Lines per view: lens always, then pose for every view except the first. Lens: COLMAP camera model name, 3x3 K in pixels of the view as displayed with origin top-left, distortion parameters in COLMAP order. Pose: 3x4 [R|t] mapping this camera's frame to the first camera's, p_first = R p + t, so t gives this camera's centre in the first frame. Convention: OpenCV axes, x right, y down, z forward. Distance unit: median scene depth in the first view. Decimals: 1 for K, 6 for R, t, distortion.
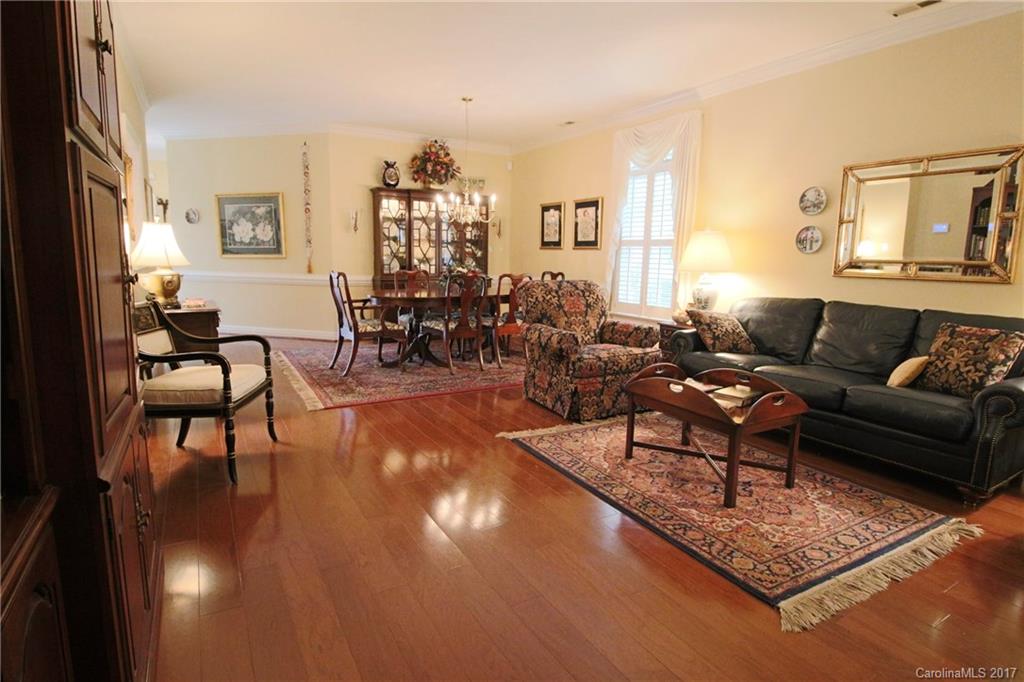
lens RADIAL K [[528.6, 0, 512.0], [0, 528.6, 341.0], [0, 0, 1]] dist [-0.005263, -0.000656]
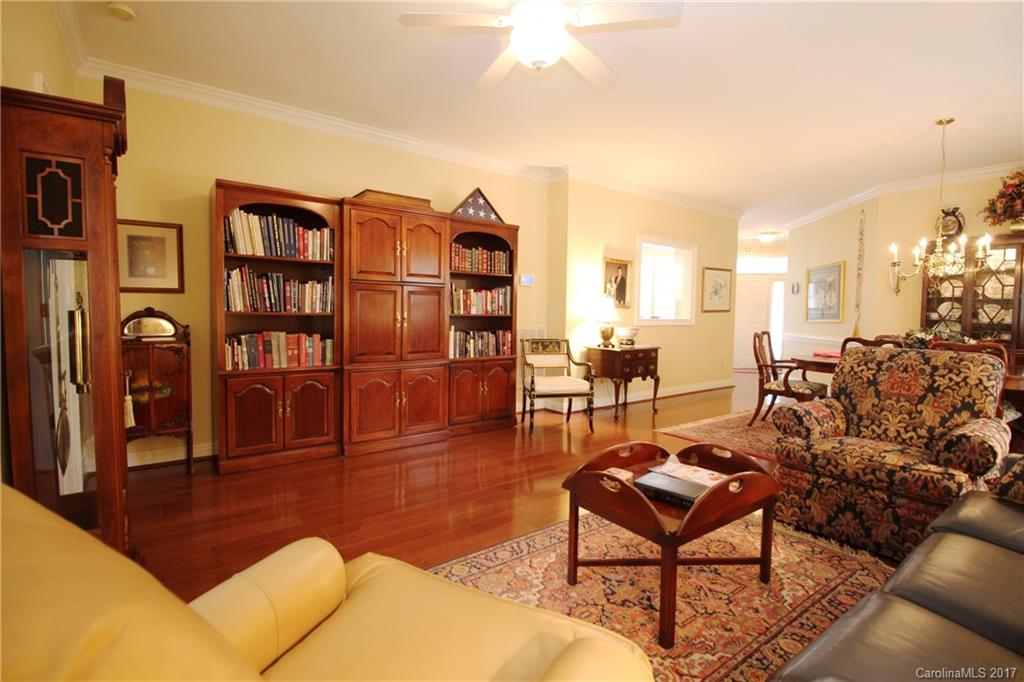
lens RADIAL K [[472.2, 0, 512.0], [0, 472.2, 341.0], [0, 0, 1]] dist [-0.000755, -0.013012]
pose [[0.110858, 0.042733, -0.992917, 0.686297], [-0.170456, 0.985088, 0.023365, -0.053155], [0.979109, 0.166659, 0.116489, 0.430965]]
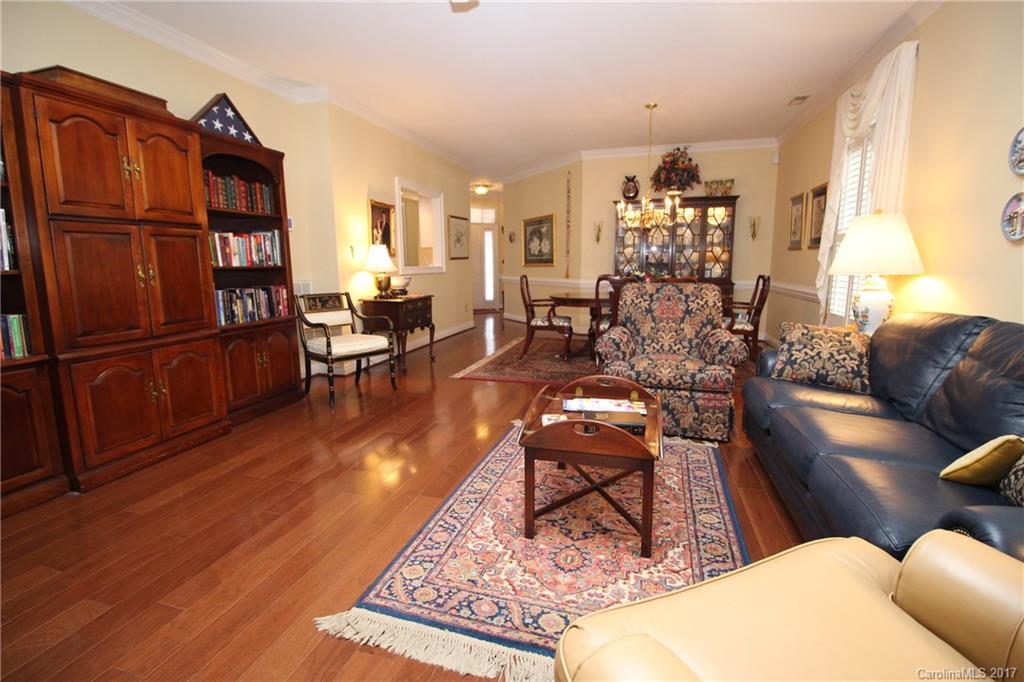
lens RADIAL K [[472.2, 0, 512.0], [0, 472.2, 341.0], [0, 0, 1]] dist [-0.000755, -0.013012]
pose [[0.687263, 0.094802, -0.720195, 0.540520], [-0.095296, 0.994645, 0.039991, -0.022609], [0.720130, 0.041148, 0.692618, 0.245835]]
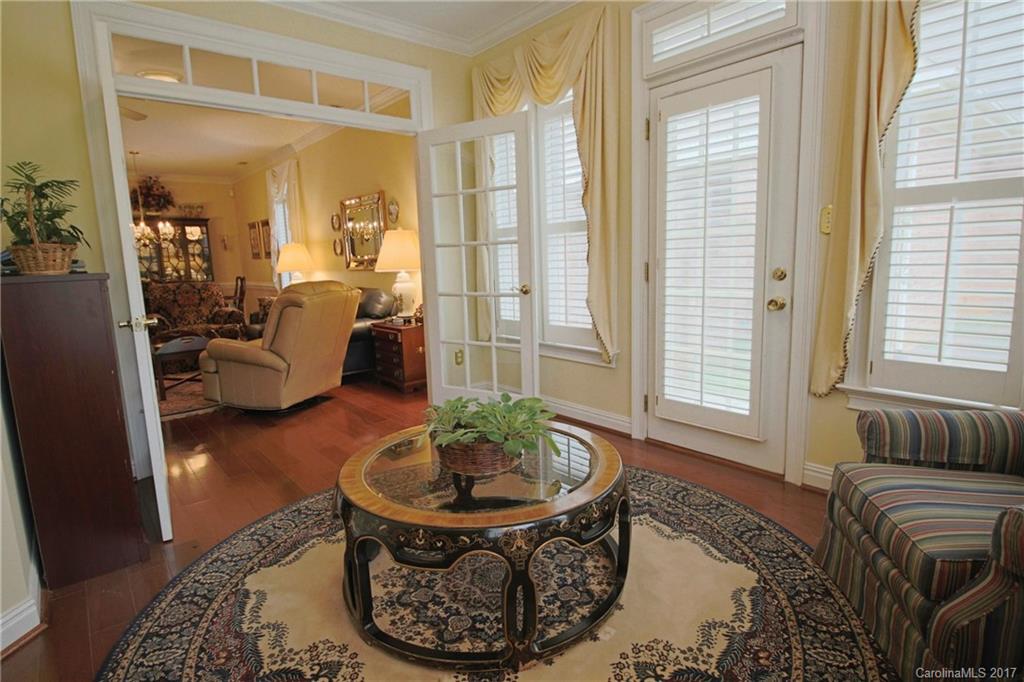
lens RADIAL K [[528.6, 0, 512.0], [0, 528.6, 341.0], [0, 0, 1]] dist [-0.005263, -0.000656]
pose [[0.984954, -0.075364, 0.155516, 0.780536], [0.076144, 0.997096, 0.000940, 0.115124], [-0.155135, 0.010915, 0.987833, -0.585597]]
